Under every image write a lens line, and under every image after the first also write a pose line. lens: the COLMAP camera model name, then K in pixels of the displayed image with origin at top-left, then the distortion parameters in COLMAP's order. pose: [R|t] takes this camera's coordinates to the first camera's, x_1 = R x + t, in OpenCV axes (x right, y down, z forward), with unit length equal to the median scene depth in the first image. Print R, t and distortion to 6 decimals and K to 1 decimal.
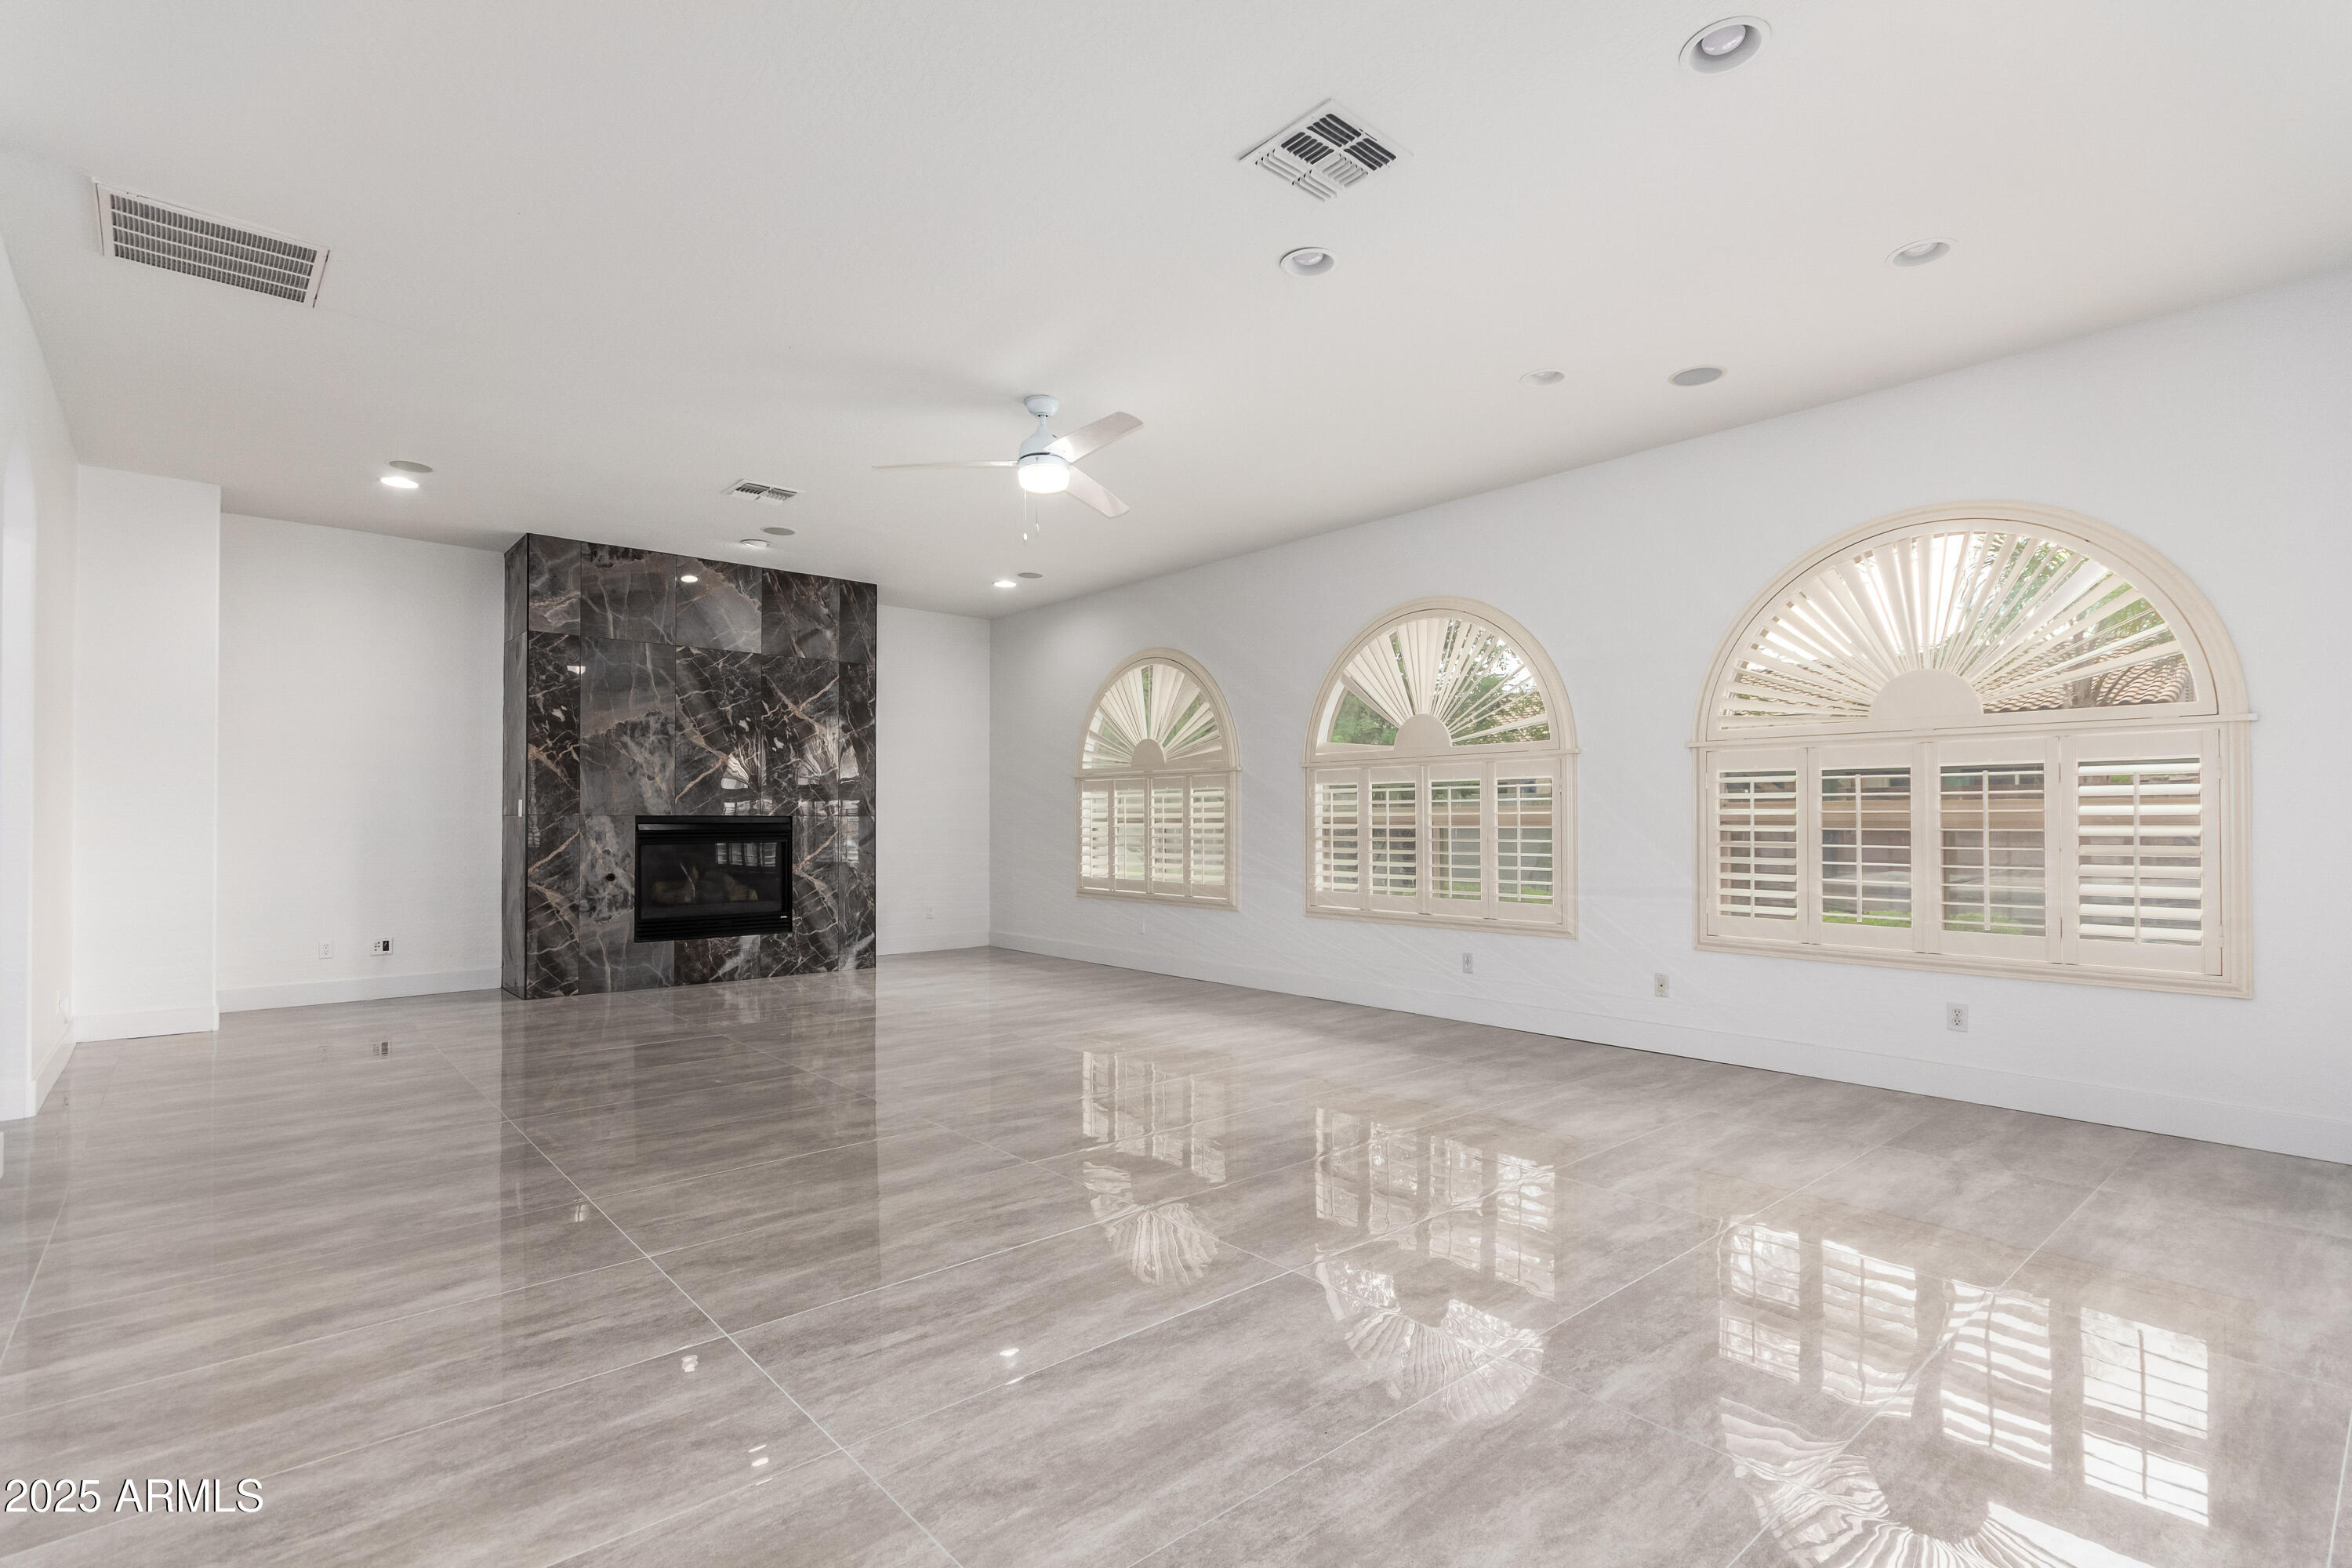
lens RADIAL K [[1099.0, 0, 1169.2], [0, 1099.0, 794.4], [0, 0, 1]] dist [0.002726, 0.000742]
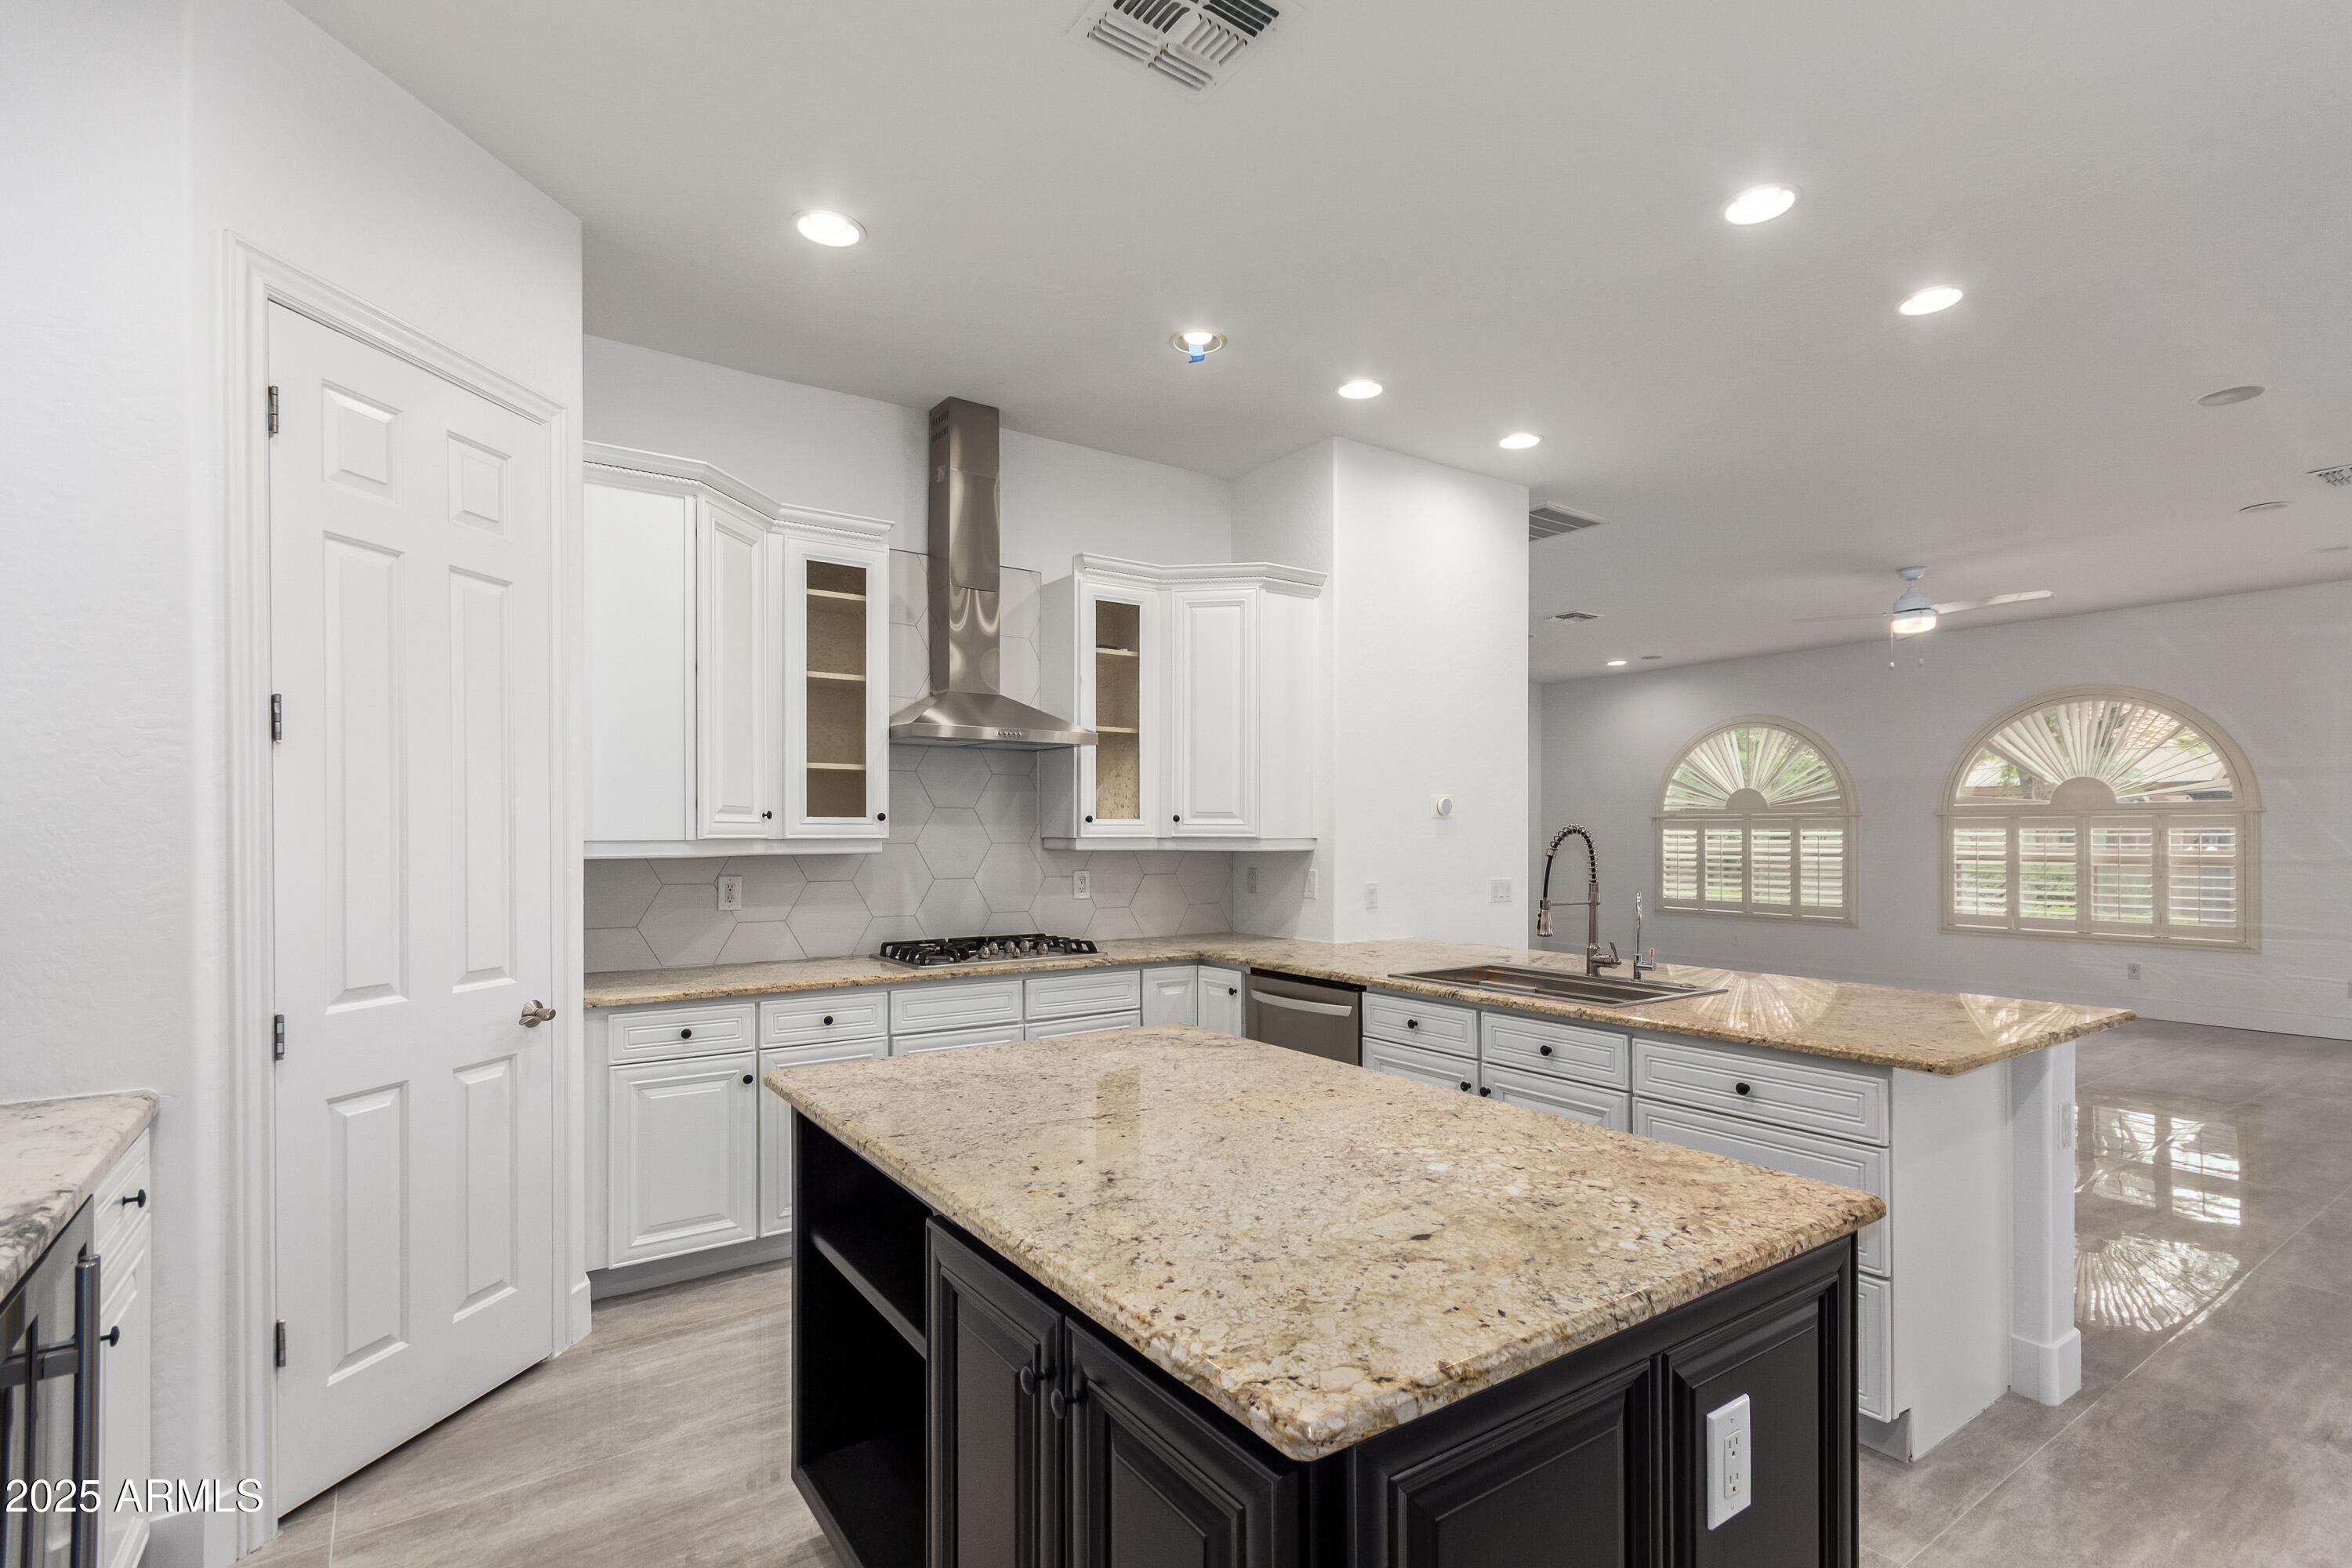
lens RADIAL K [[1099.0, 0, 1161.8], [0, 1099.0, 827.8], [0, 0, 1]] dist [0.002726, 0.000742]
pose [[0.994158, 0.001944, -0.107914, -0.579813], [0.000555, 0.999733, 0.023117, -0.037553], [0.107930, -0.023041, 0.993891, -0.318550]]
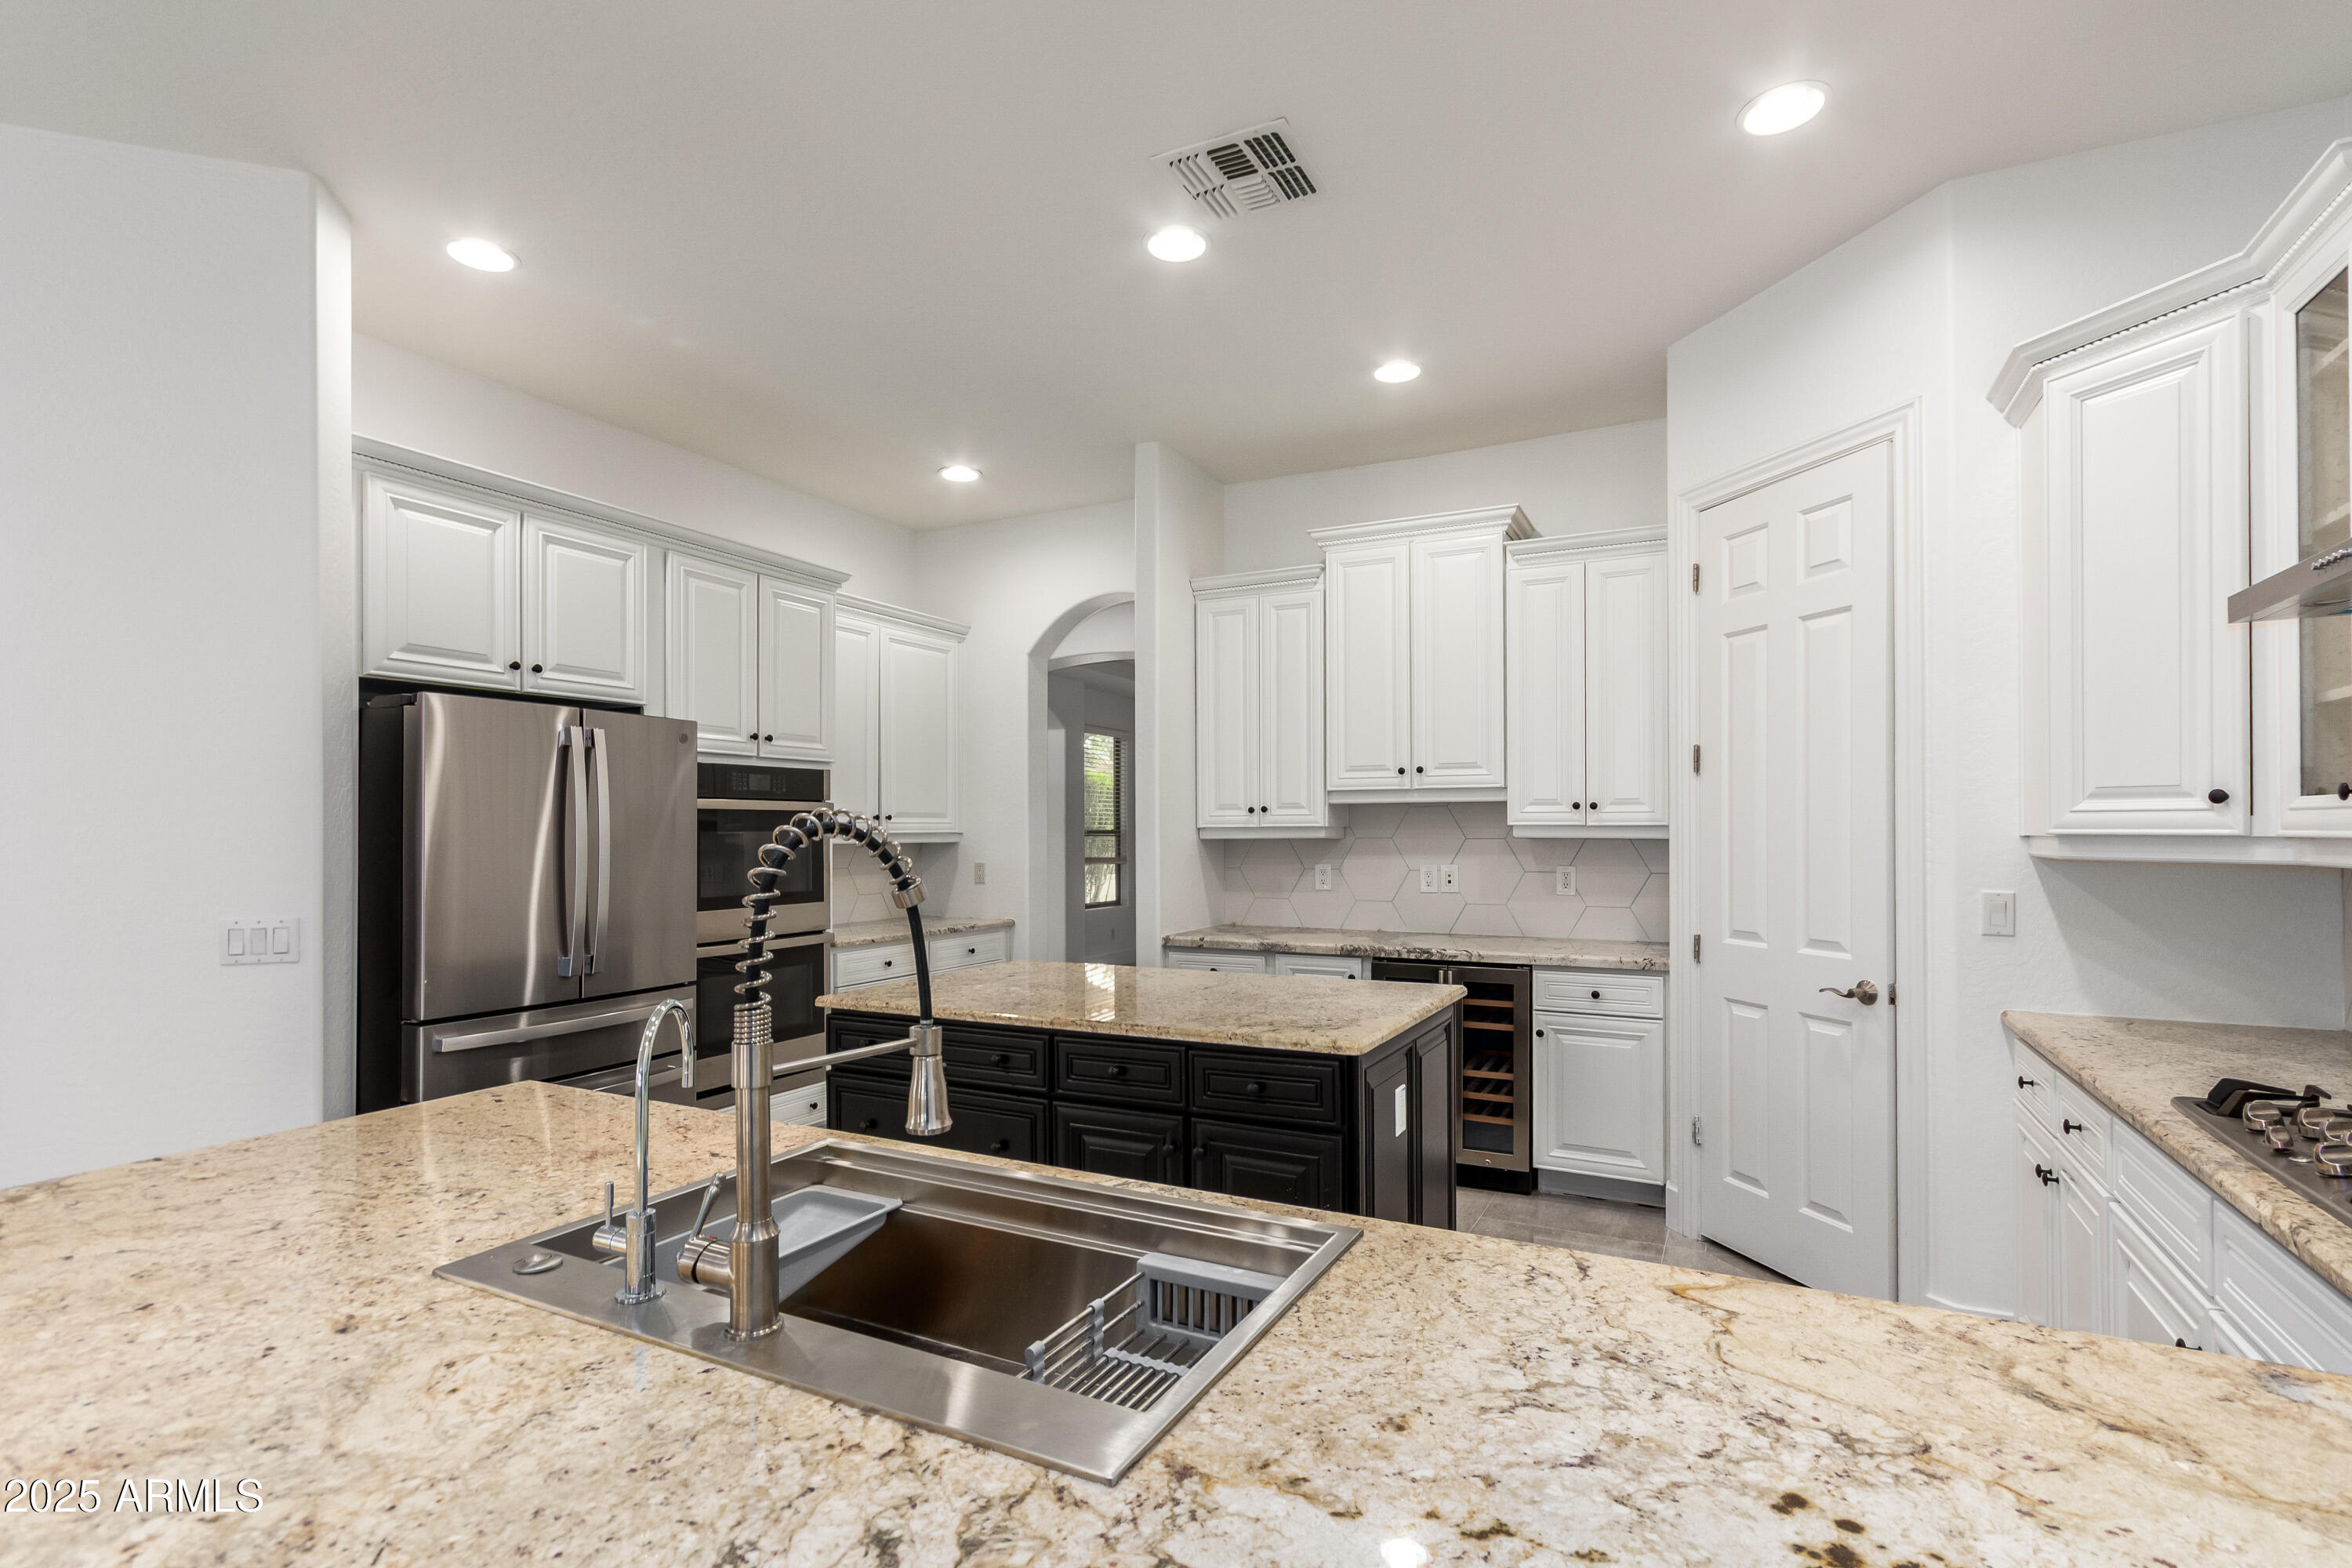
lens RADIAL K [[1099.0, 0, 1207.6], [0, 1099.0, 804.9], [0, 0, 1]] dist [0.002726, 0.000742]
pose [[-0.916443, -0.003293, -0.400152, -0.452678], [0.015588, 0.998913, -0.043920, -0.021845], [0.399862, -0.046487, -0.915396, 0.277632]]
